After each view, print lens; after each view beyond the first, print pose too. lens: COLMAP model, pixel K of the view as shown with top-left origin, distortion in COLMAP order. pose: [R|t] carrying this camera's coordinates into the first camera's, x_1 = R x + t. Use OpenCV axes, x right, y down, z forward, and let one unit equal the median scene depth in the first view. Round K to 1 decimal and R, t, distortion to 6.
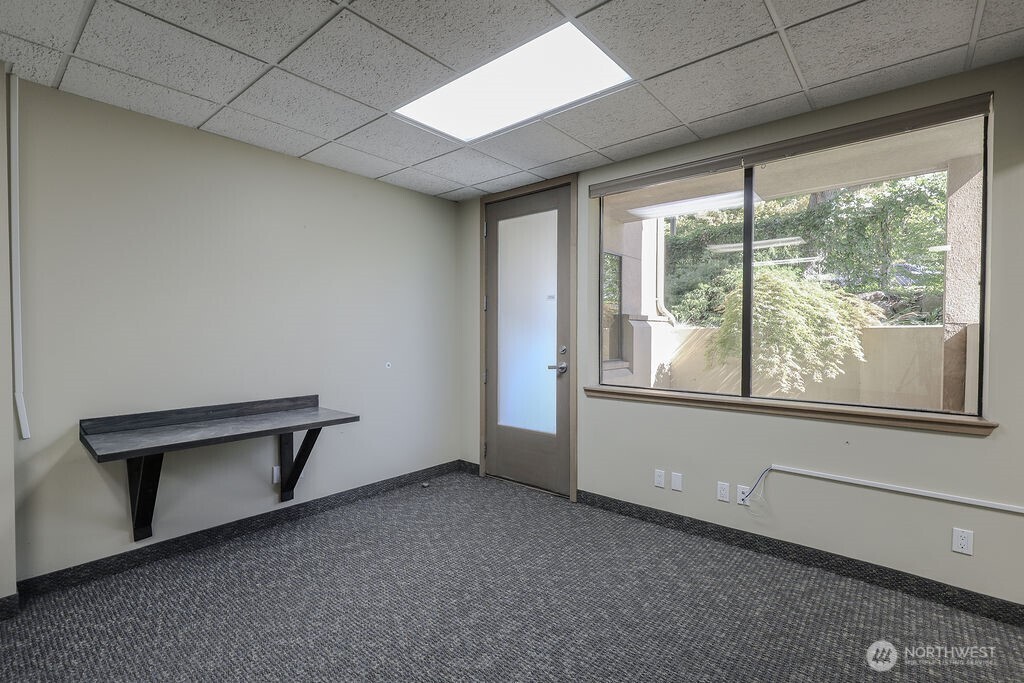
lens RADIAL K [[471.9, 0, 515.8], [0, 471.9, 342.0], [0, 0, 1]] dist [0.006240, -0.000436]
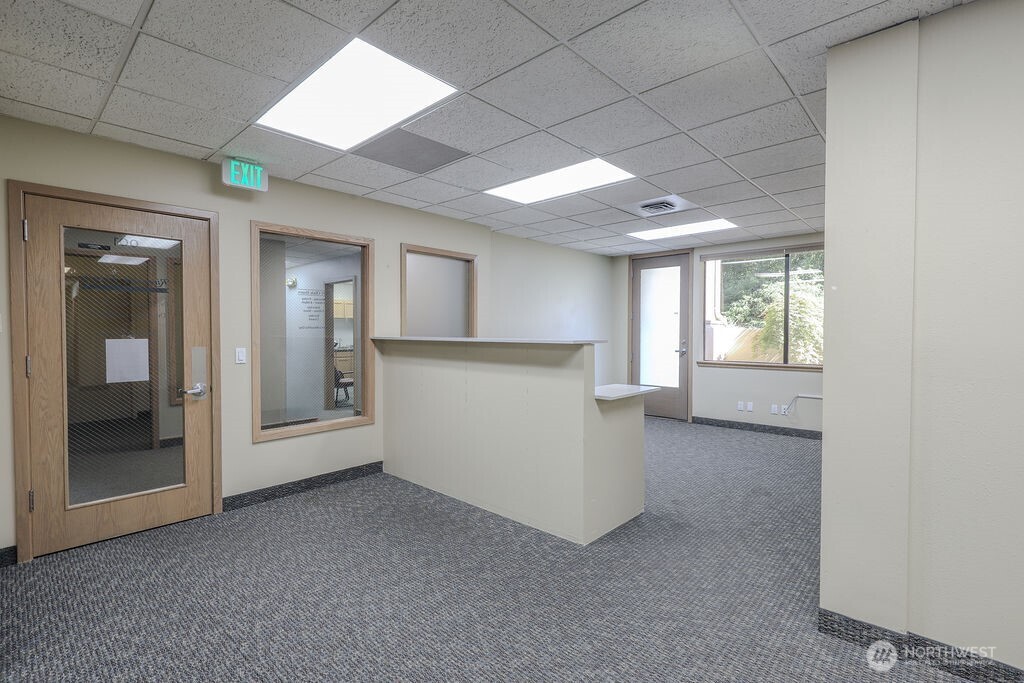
lens RADIAL K [[471.9, 0, 516.3], [0, 471.9, 341.7], [0, 0, 1]] dist [0.006240, -0.000436]
pose [[0.999032, 0.001445, -0.043965, -0.323468], [-0.001423, 0.999999, 0.000532, 0.011349], [0.043966, -0.000469, 0.999033, -0.602516]]
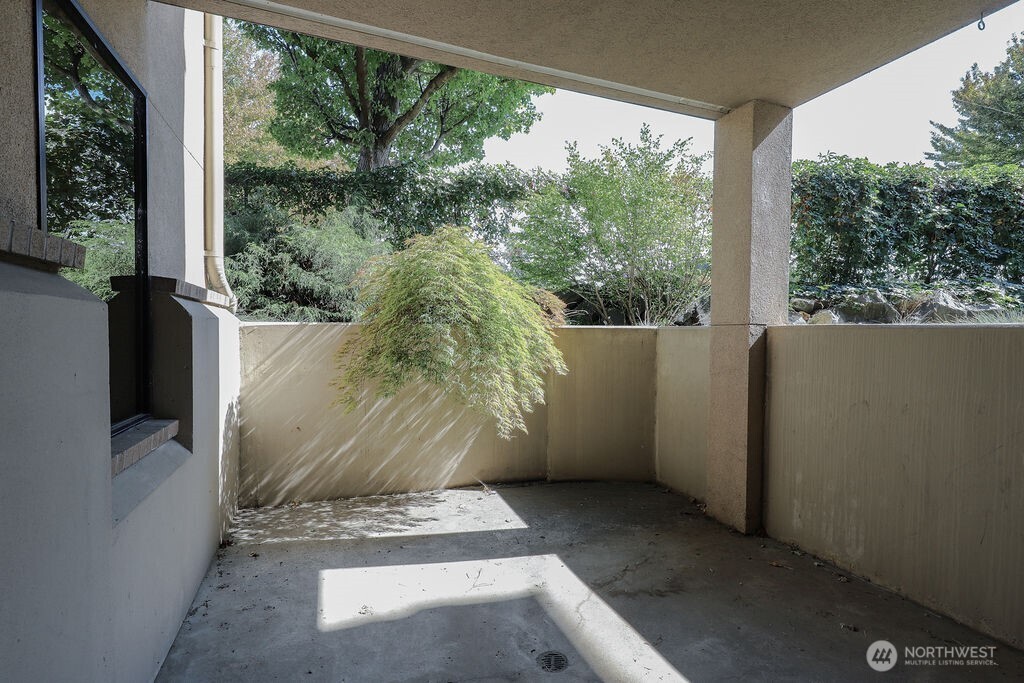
lens RADIAL K [[496.4, 0, 514.2], [0, 496.4, 340.5], [0, 0, 1]] dist [0.000784, -0.000010]
pose [[0.473007, -0.005788, 0.881040, 0.051310], [0.010202, 0.999947, 0.001092, -0.014381], [-0.880999, 0.008472, 0.473041, 0.787342]]
